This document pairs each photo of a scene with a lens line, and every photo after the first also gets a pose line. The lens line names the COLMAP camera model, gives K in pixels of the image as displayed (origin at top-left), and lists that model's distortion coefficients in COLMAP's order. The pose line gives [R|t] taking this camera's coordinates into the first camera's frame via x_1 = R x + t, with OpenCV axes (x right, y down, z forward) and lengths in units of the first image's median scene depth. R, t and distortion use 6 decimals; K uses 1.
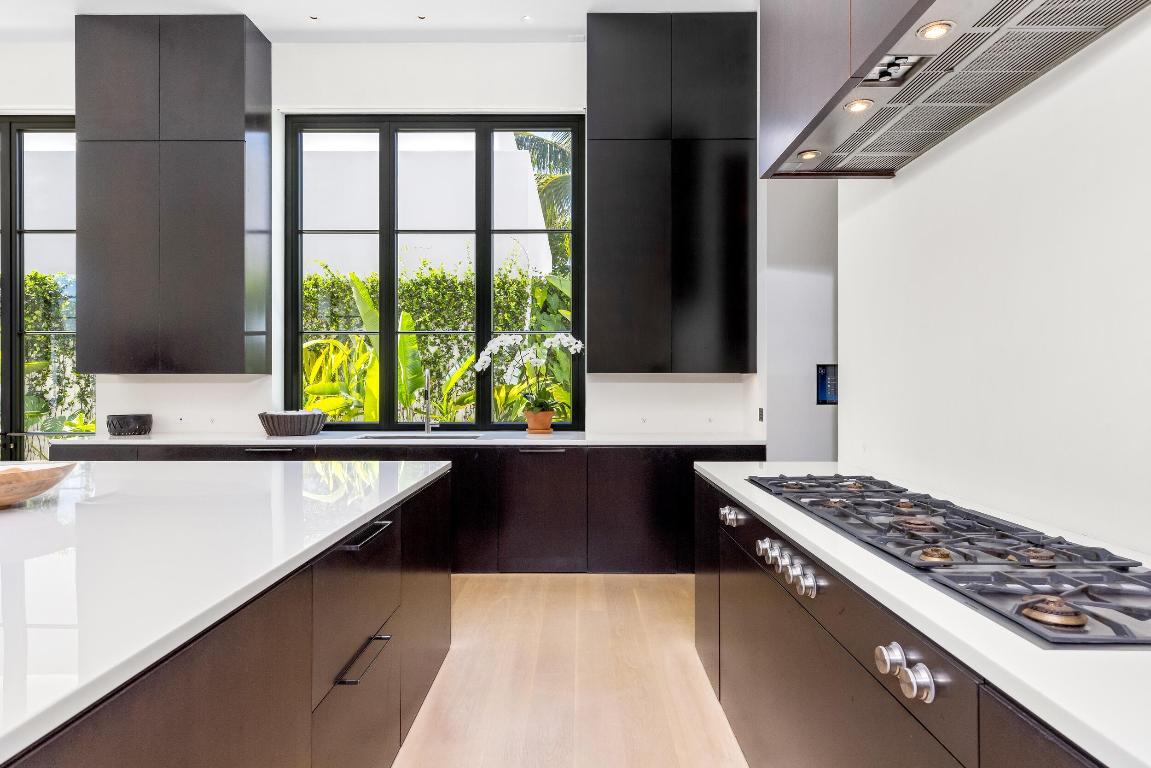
lens RADIAL K [[679.1, 0, 579.7], [0, 679.1, 384.6], [0, 0, 1]] dist [0.002570, 0.000759]
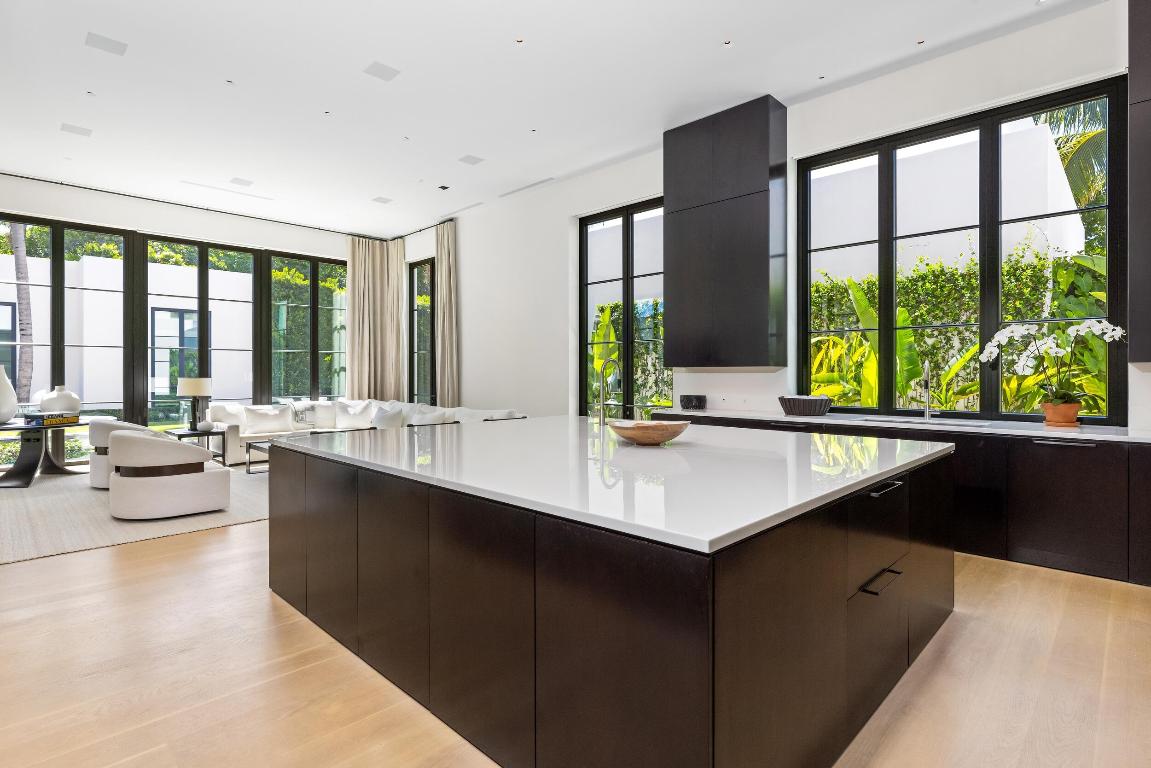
lens RADIAL K [[571.0, 0, 578.2], [0, 571.0, 372.7], [0, 0, 1]] dist [-0.002861, 0.000400]
pose [[0.721114, -0.000357, -0.692816, 0.004487], [-0.001991, 0.999995, -0.002588, -0.000103], [0.692813, 0.003246, 0.721110, -0.033592]]
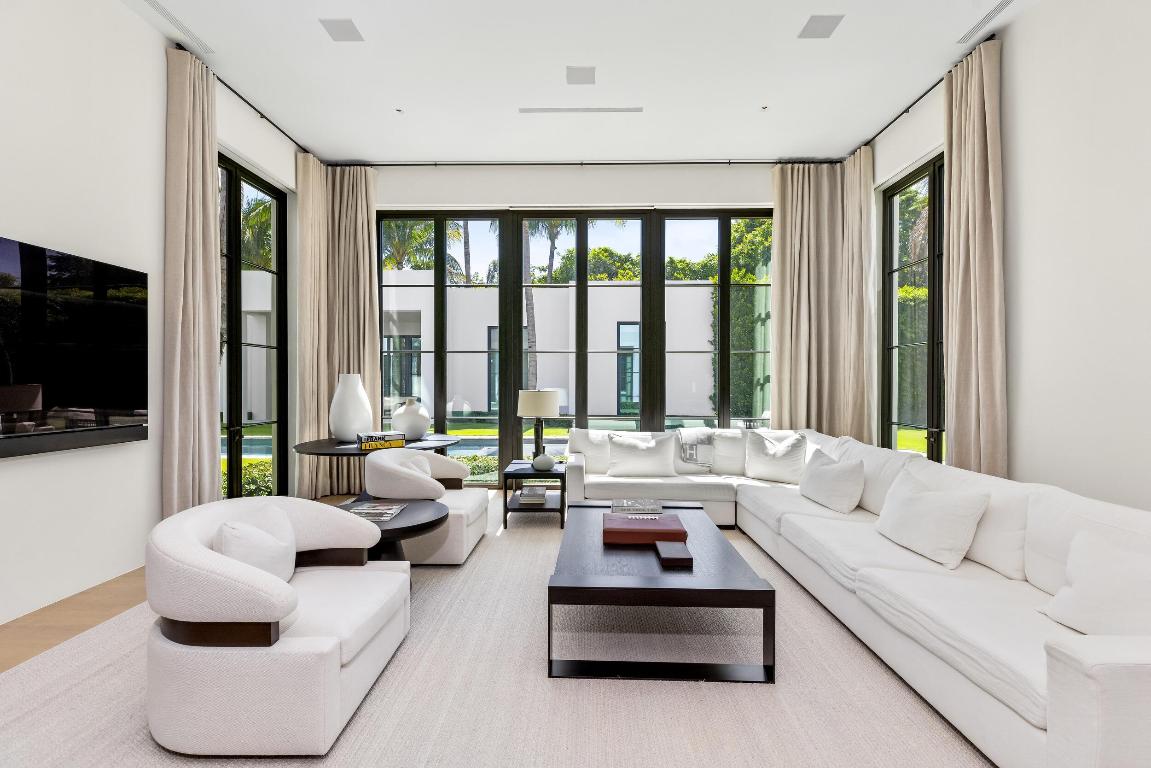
lens RADIAL K [[528.5, 0, 575.5], [0, 528.5, 384.0], [0, 0, 1]] dist [0.005292, 0.000229]
pose [[-0.012671, 0.003138, -0.999915, -0.563531], [-0.005762, 0.999978, 0.003211, -0.002671], [0.999903, 0.005802, -0.012652, 0.295440]]
